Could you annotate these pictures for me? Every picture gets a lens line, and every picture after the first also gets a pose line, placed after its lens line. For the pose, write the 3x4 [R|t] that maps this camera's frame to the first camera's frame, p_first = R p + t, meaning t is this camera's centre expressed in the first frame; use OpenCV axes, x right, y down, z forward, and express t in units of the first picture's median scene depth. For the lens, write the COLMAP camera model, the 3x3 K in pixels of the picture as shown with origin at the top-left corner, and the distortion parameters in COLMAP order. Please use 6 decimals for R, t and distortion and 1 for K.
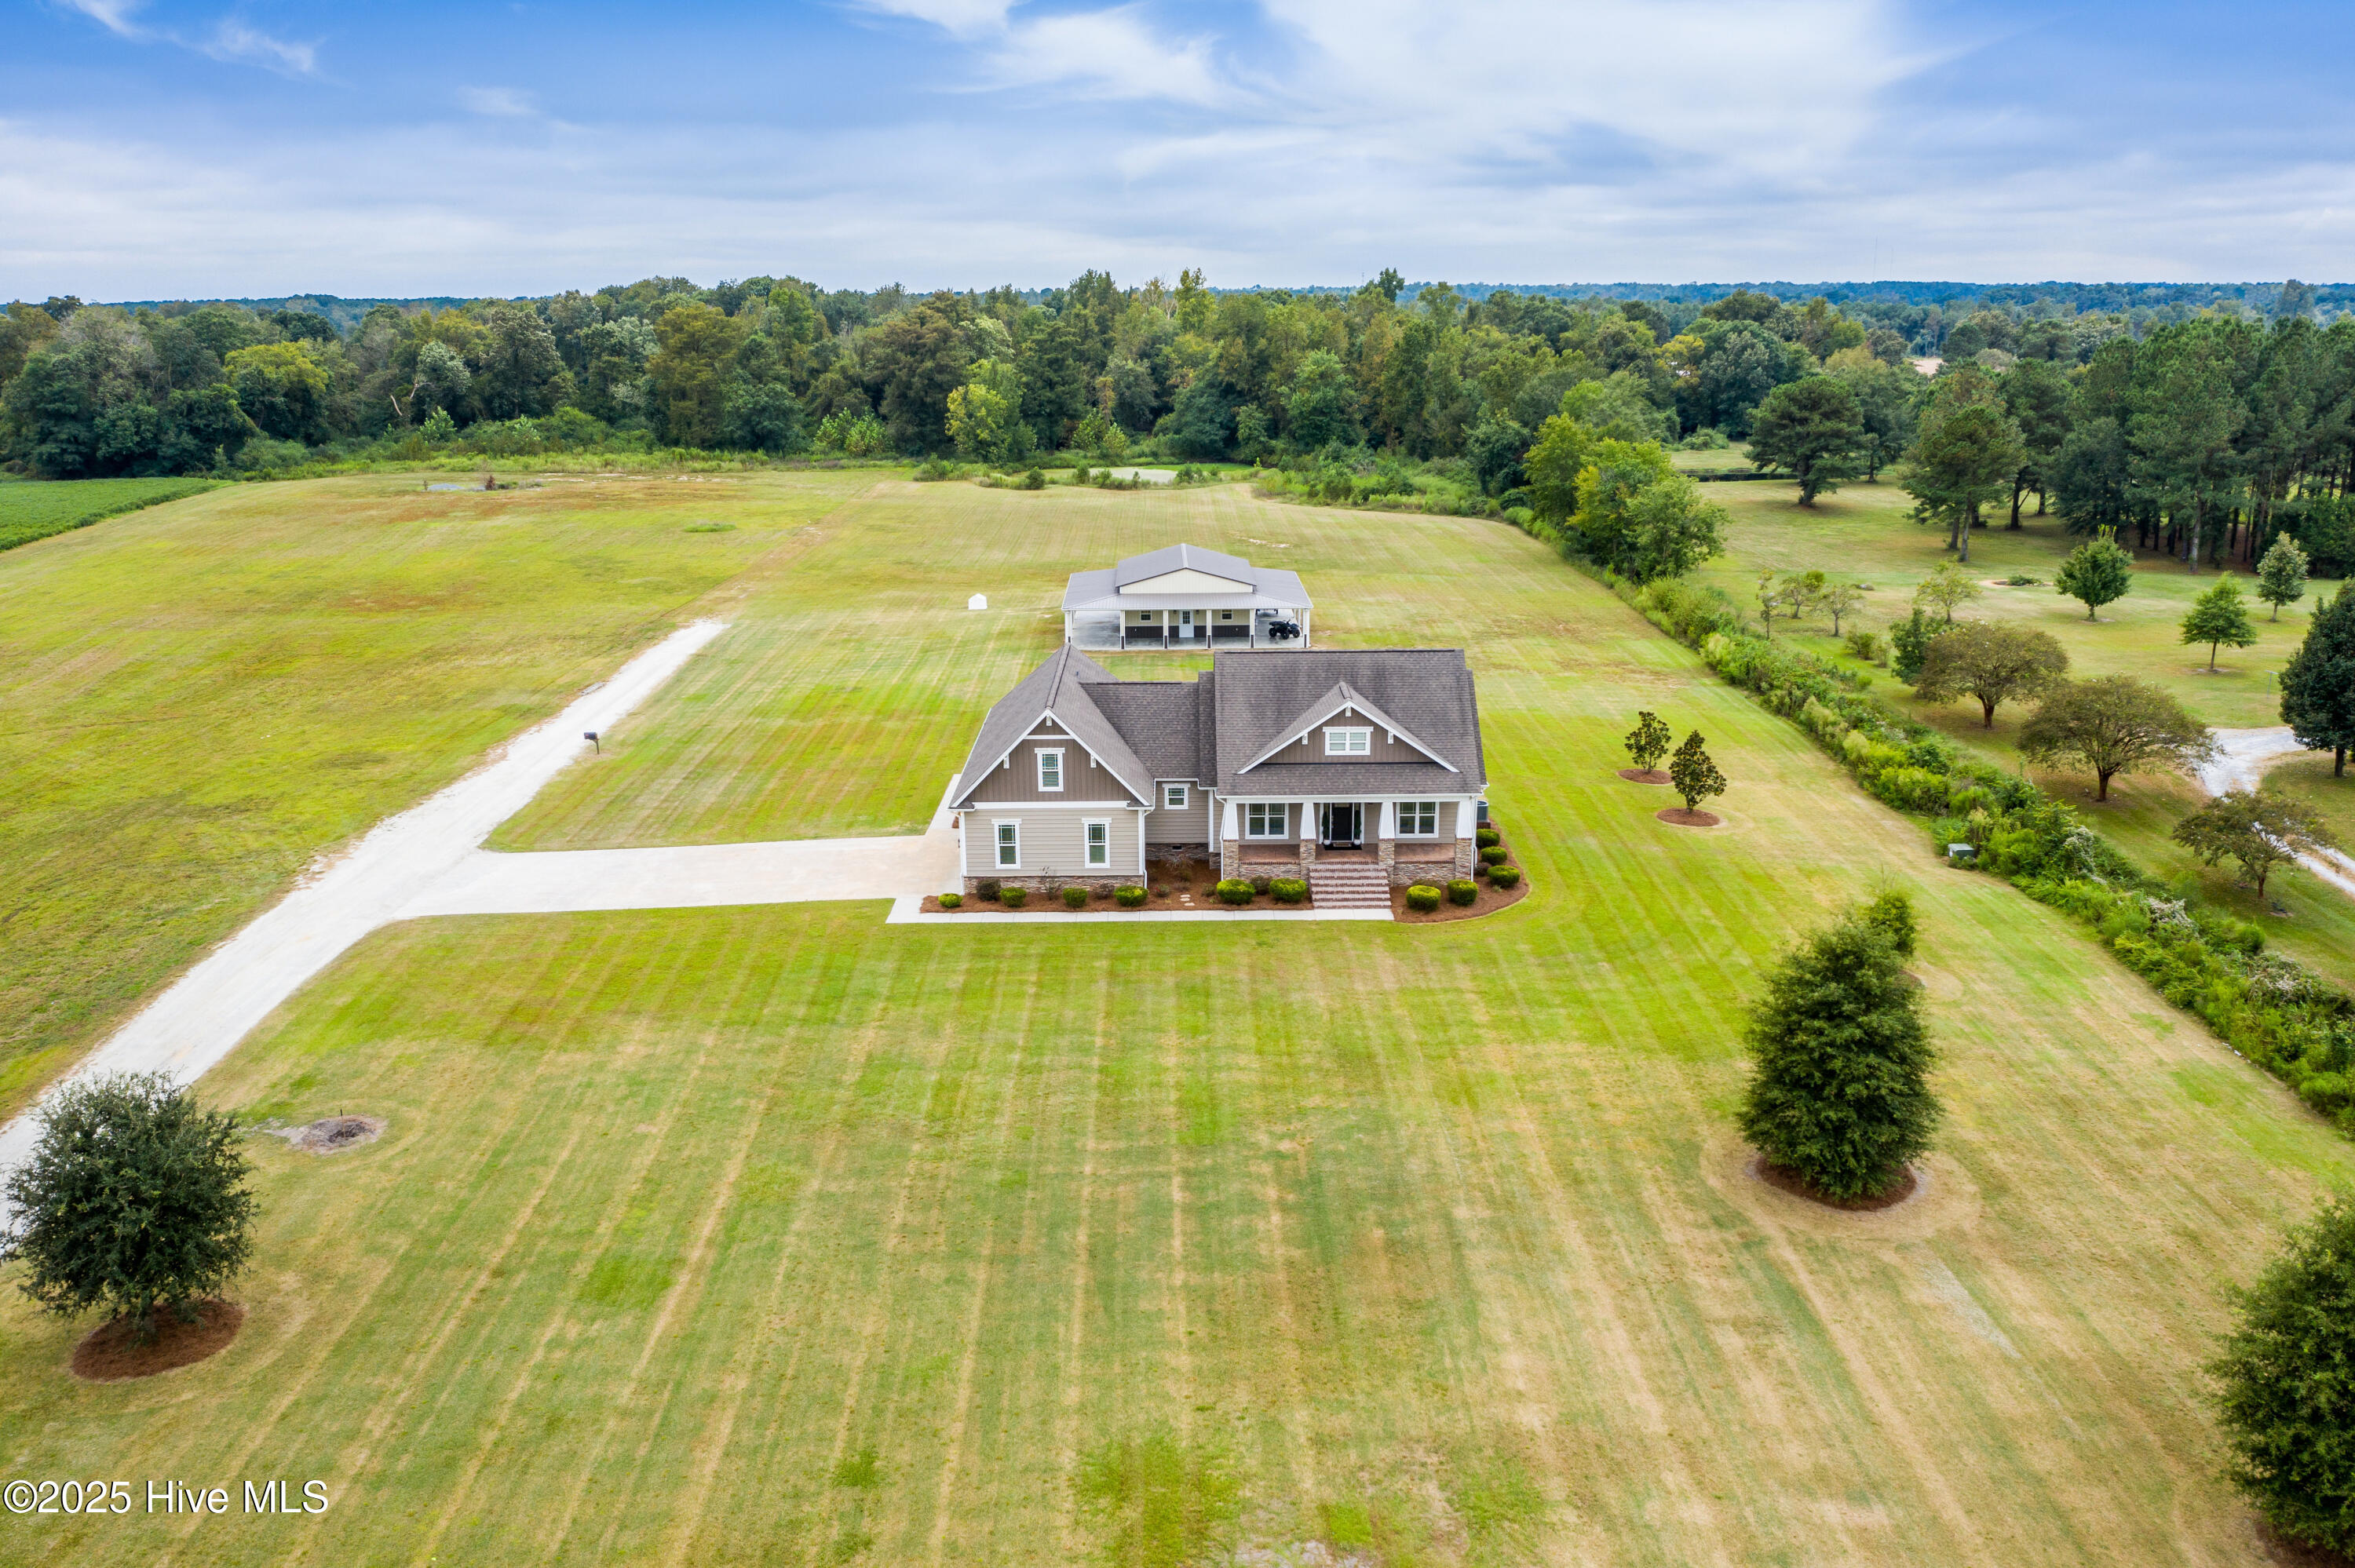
lens RADIAL K [[1845.9, 0, 1177.5], [0, 1845.9, 784.0], [0, 0, 1]] dist [-0.026738, 0.005251]
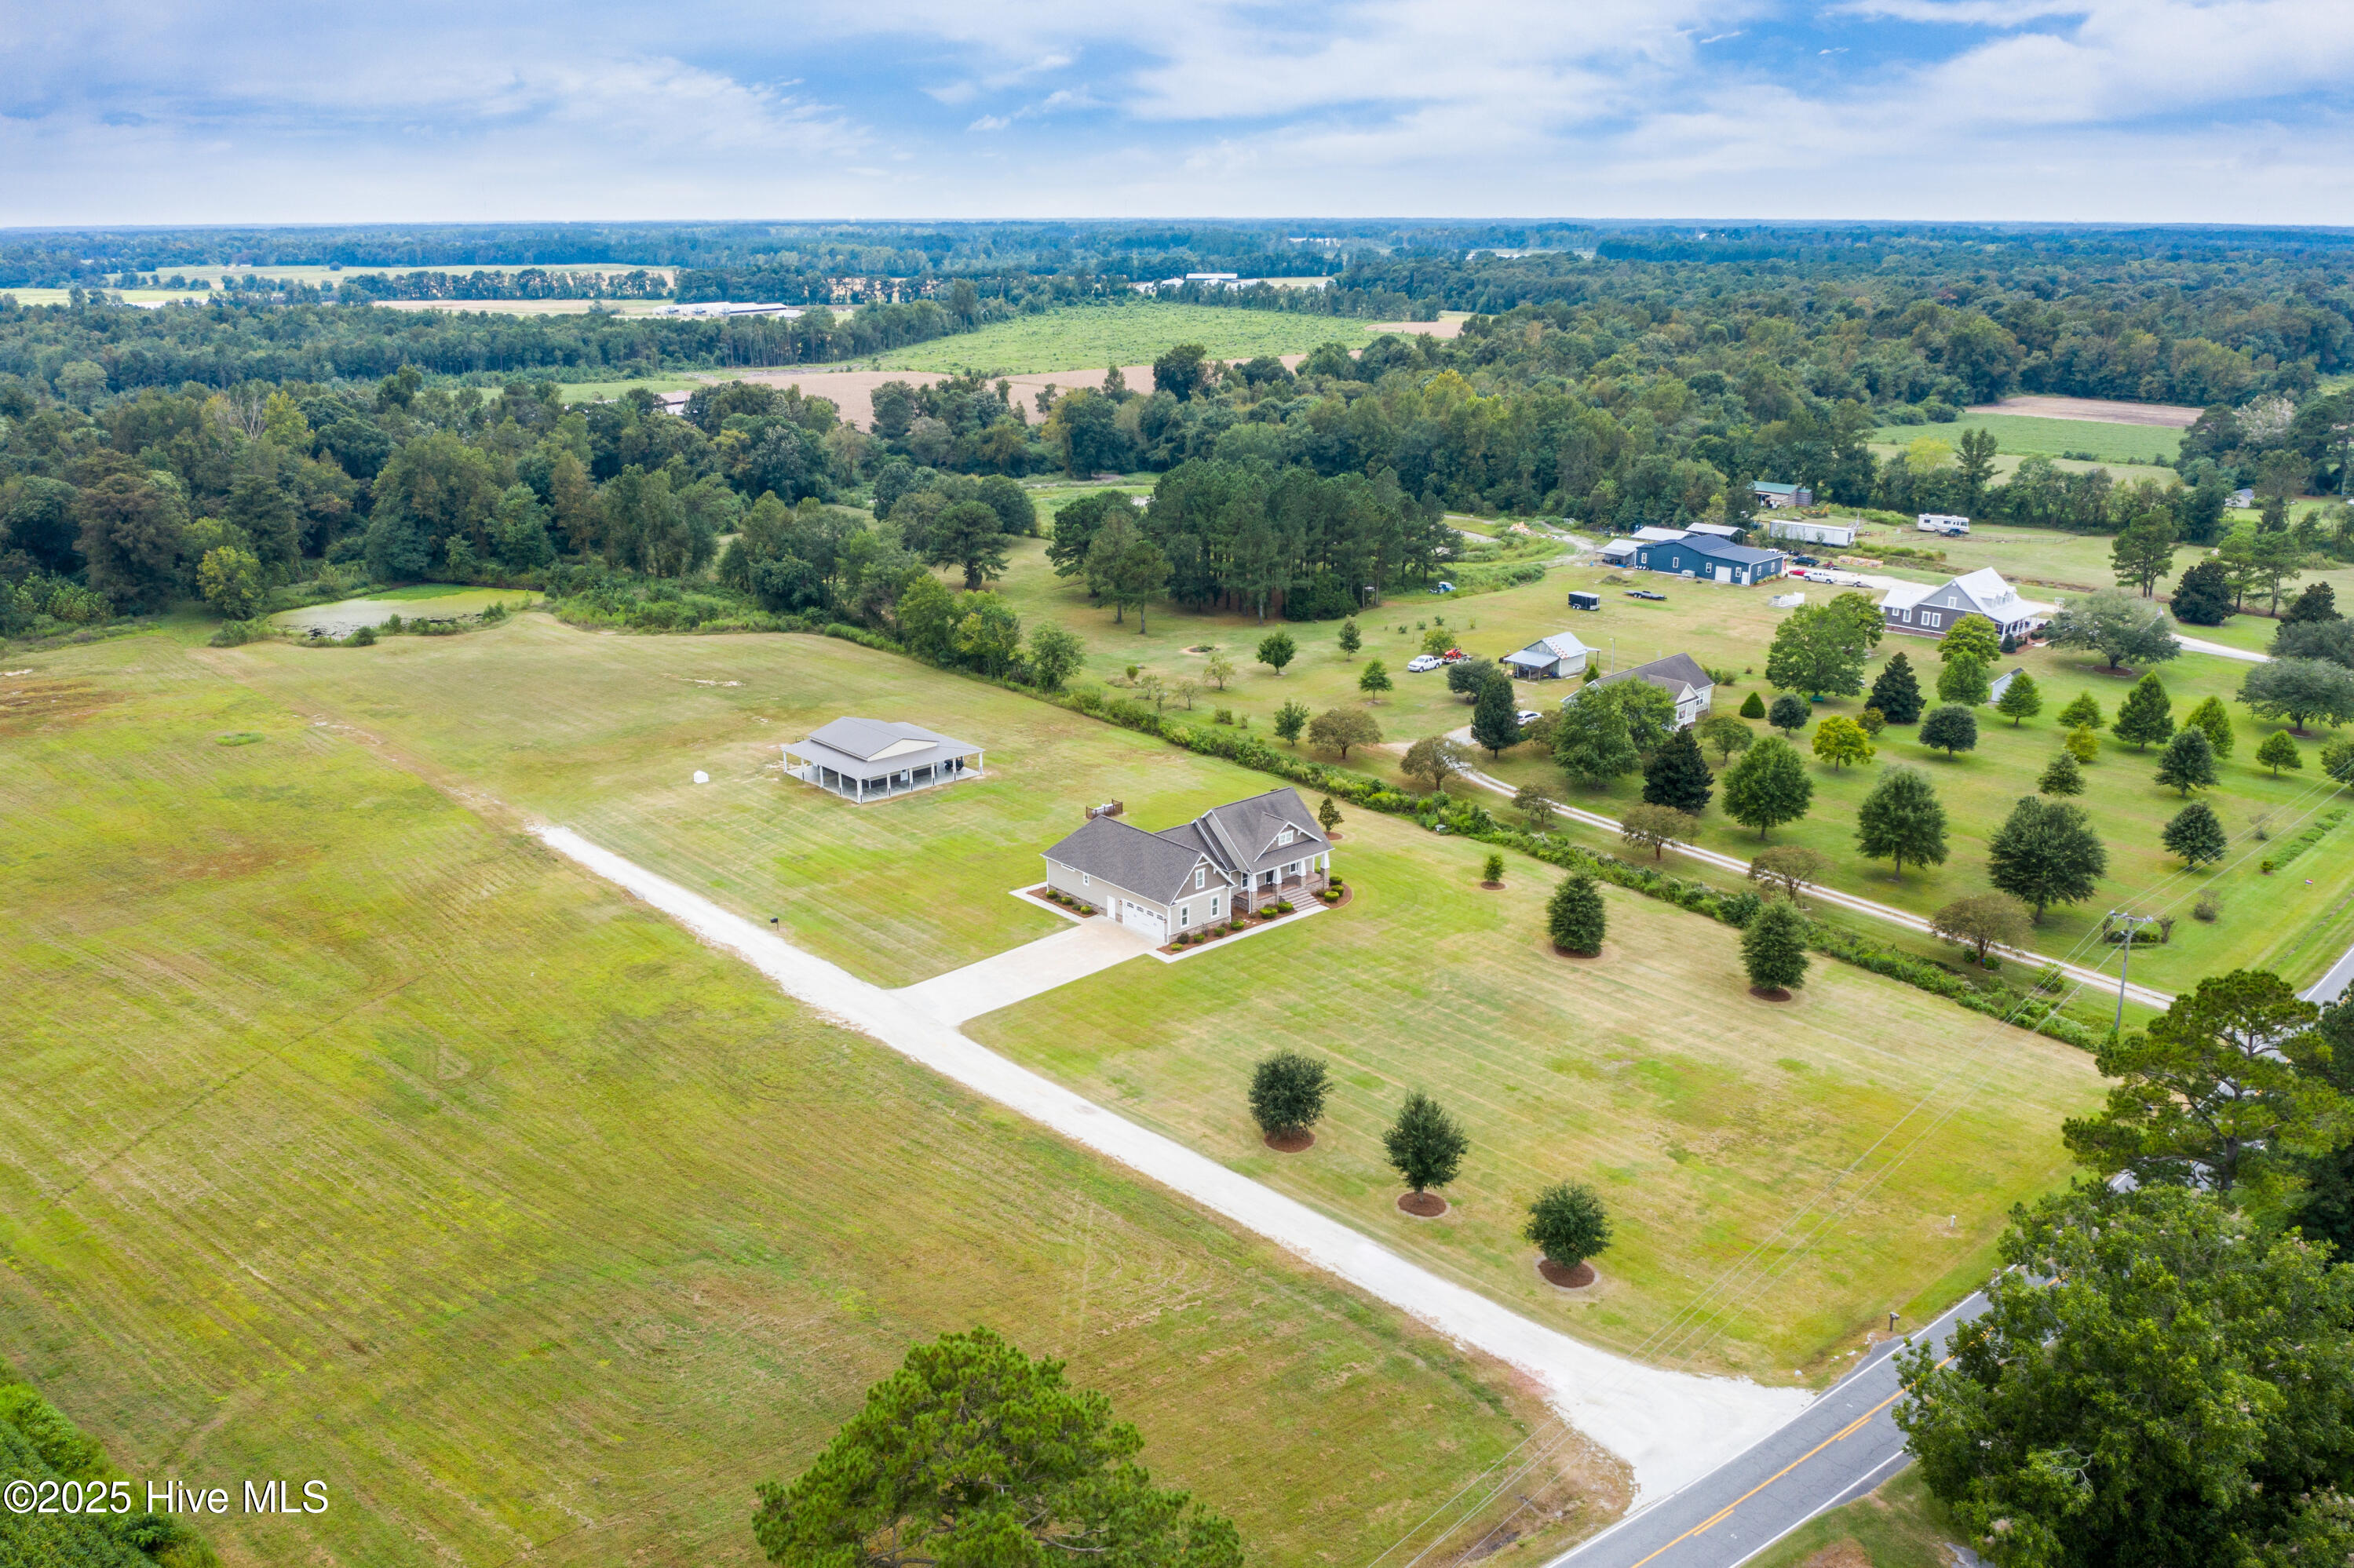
lens RADIAL K [[1845.2, 0, 1177.0], [0, 1845.2, 784.0], [0, 0, 1]] dist [-0.026738, 0.005251]
pose [[0.759588, -0.188254, 0.622564, -1.224846], [0.167463, 0.981531, 0.092479, -0.278369], [-0.628476, 0.034011, 0.777085, -0.600109]]
